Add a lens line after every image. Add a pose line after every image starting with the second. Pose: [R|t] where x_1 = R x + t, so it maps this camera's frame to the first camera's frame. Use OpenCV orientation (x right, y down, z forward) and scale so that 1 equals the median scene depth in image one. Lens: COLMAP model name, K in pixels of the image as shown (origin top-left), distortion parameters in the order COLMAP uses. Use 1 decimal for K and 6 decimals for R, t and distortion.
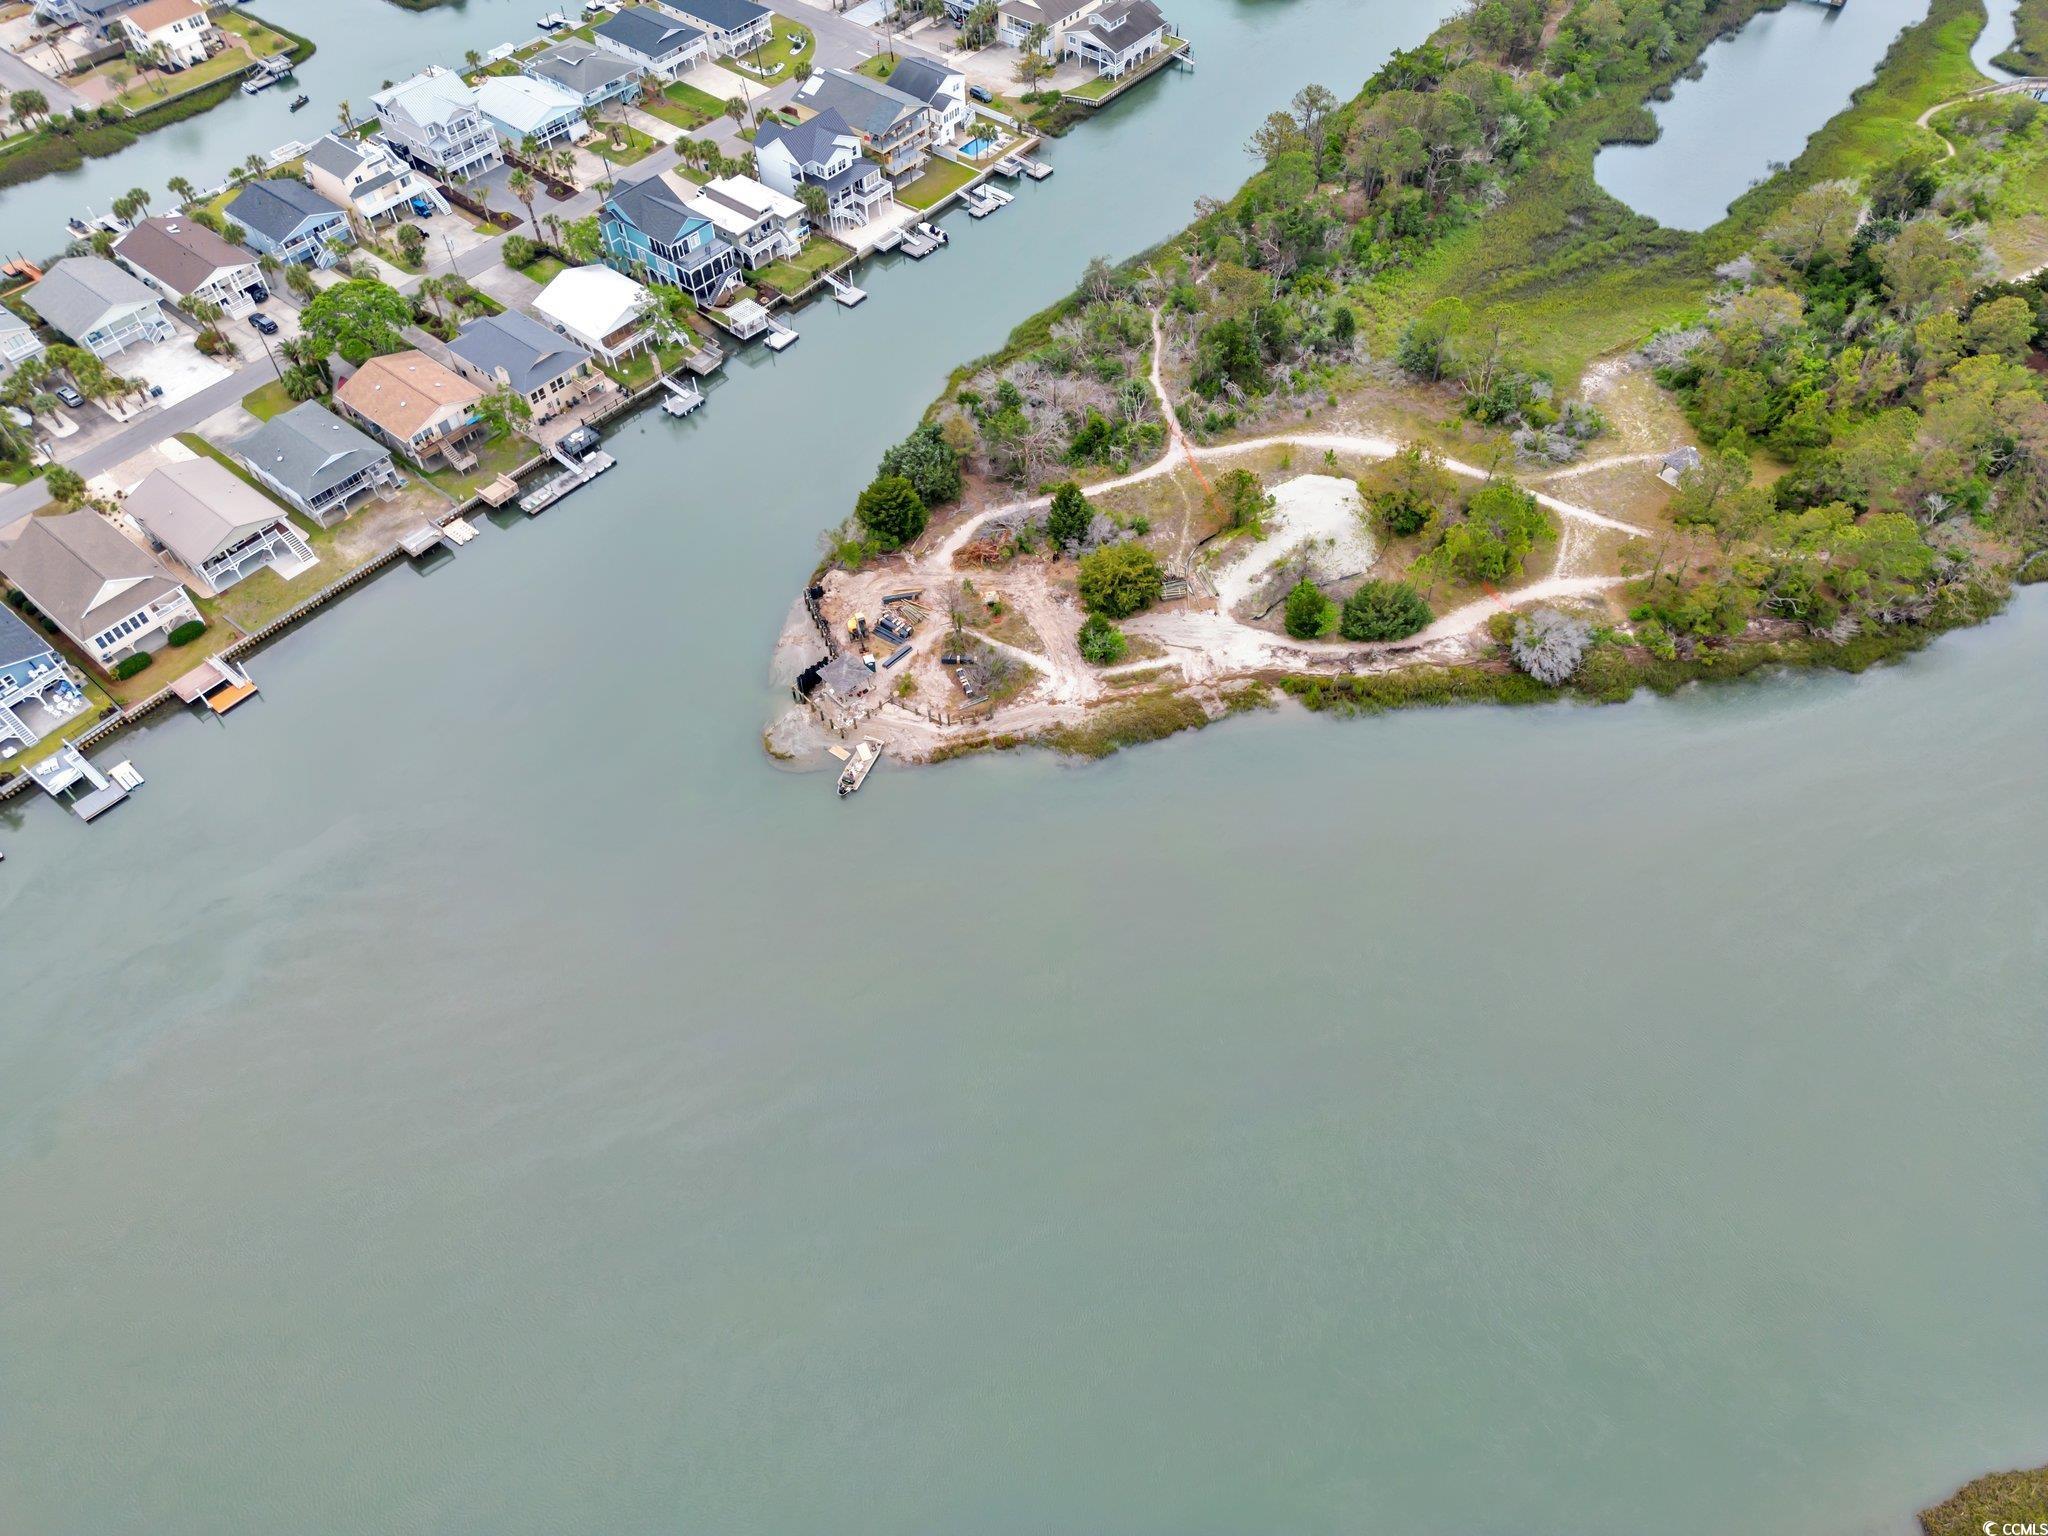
lens RADIAL K [[1427.2, 0, 1037.2], [0, 1427.2, 768.7], [0, 0, 1]] dist [0.086741, -0.089119]
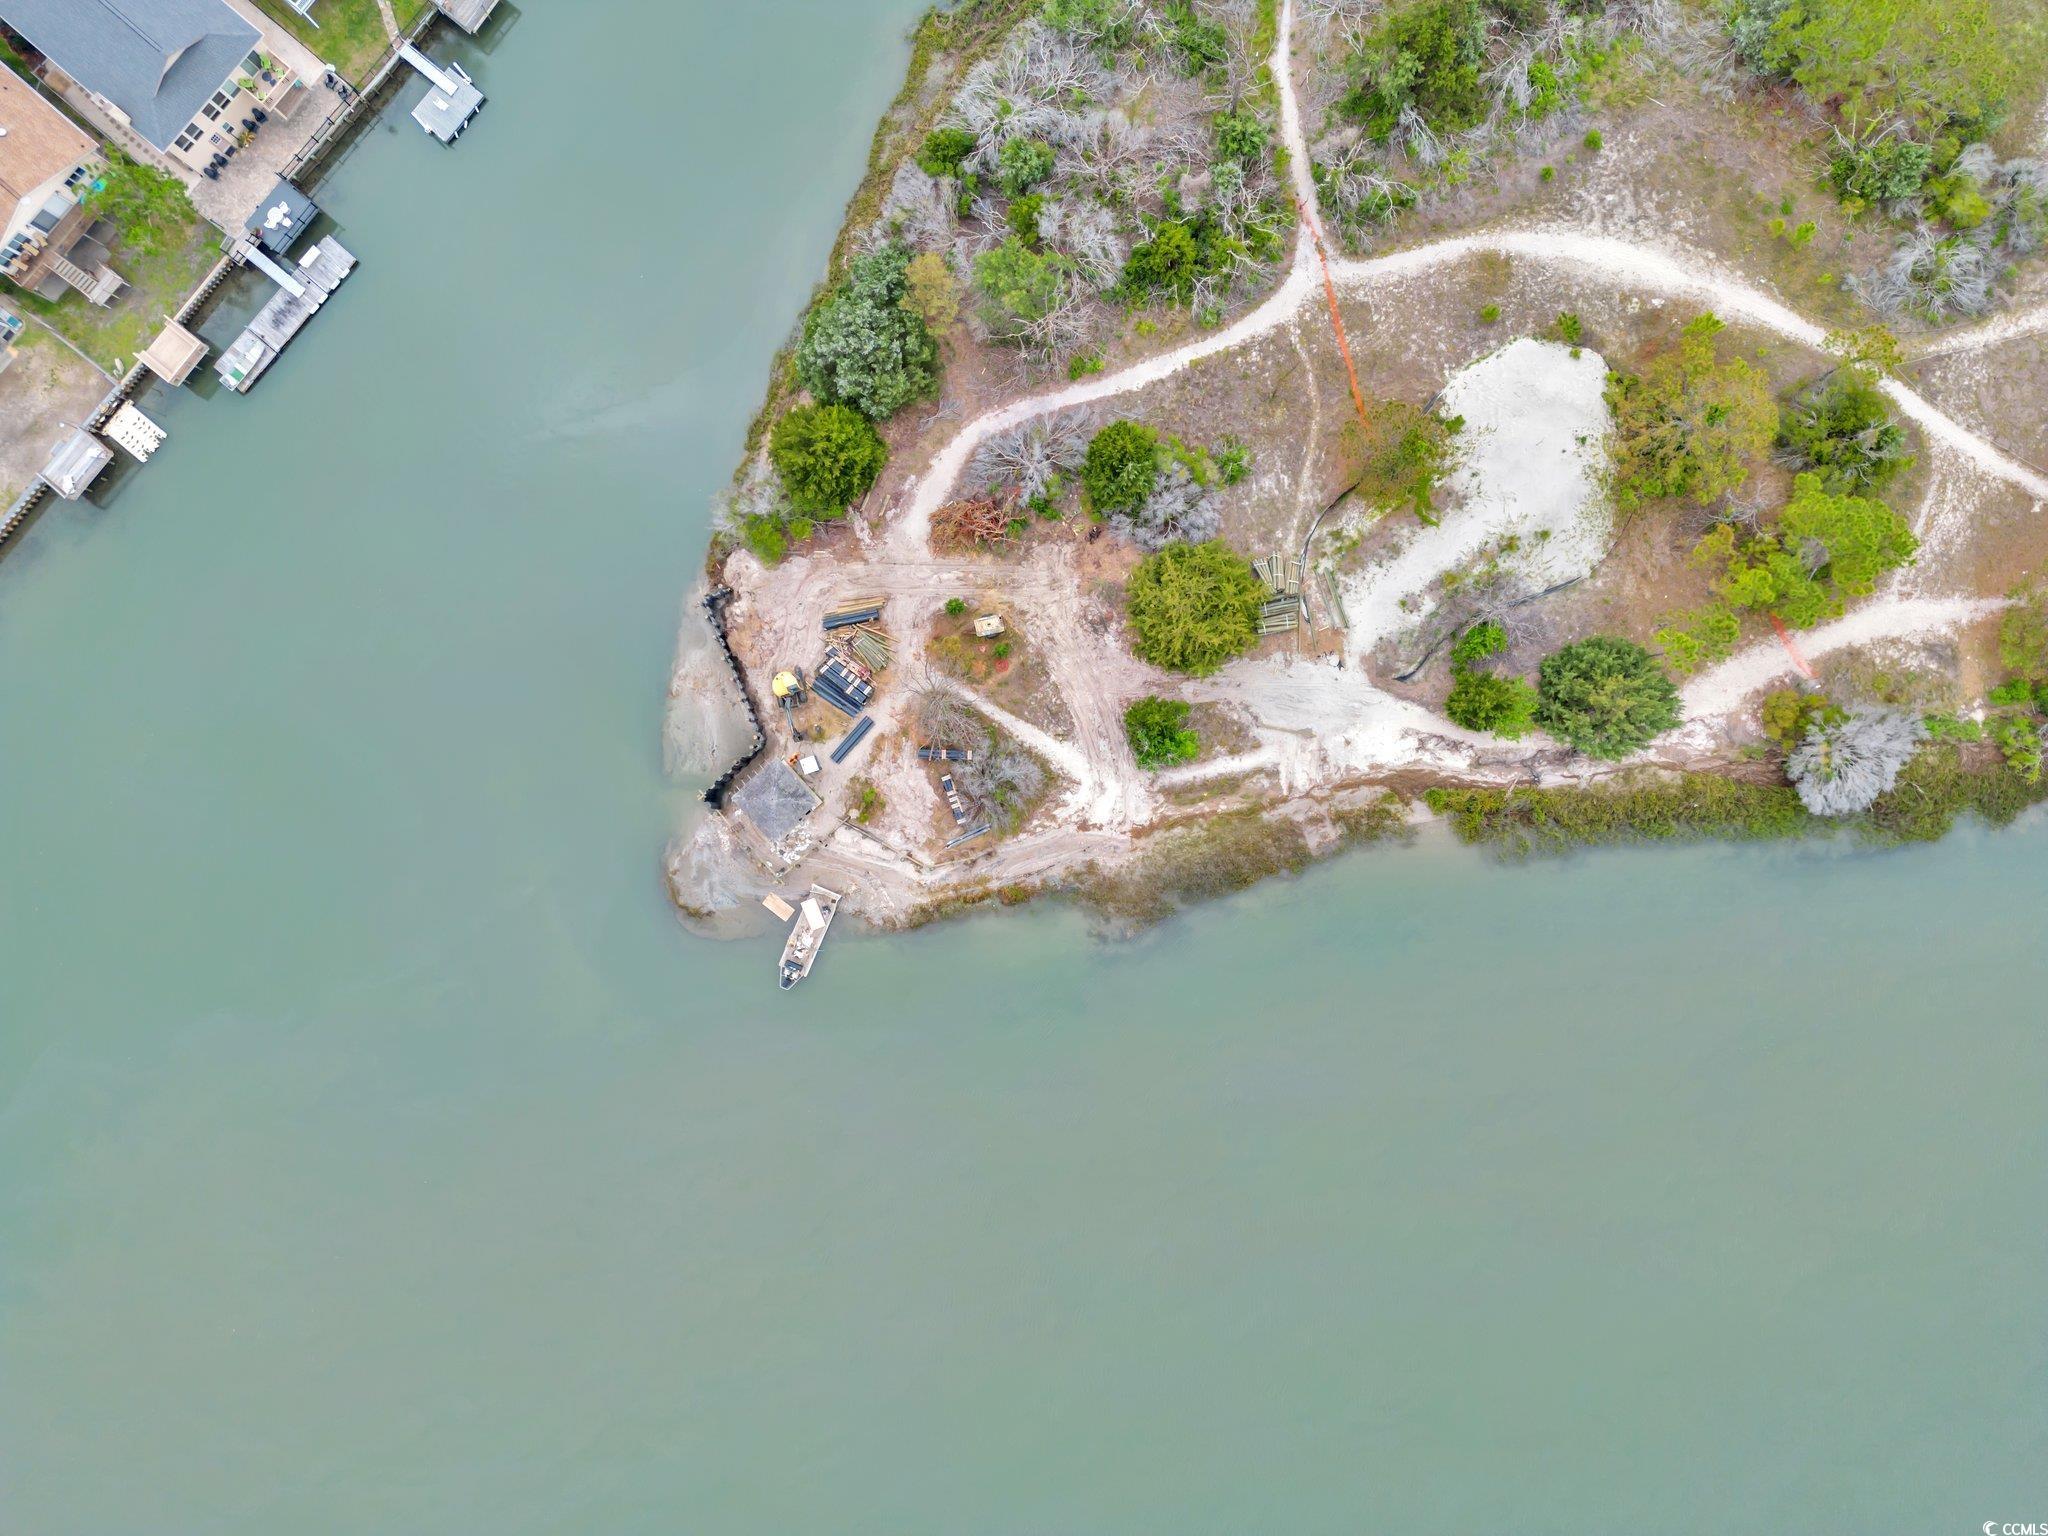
lens RADIAL K [[1427.2, 0, 1037.2], [0, 1427.2, 768.7], [0, 0, 1]] dist [0.086741, -0.089119]
pose [[0.999910, 0.010157, -0.008769, -0.005458], [-0.002822, 0.798050, 0.602584, -0.439734], [0.013119, -0.602505, 0.798007, 0.433239]]
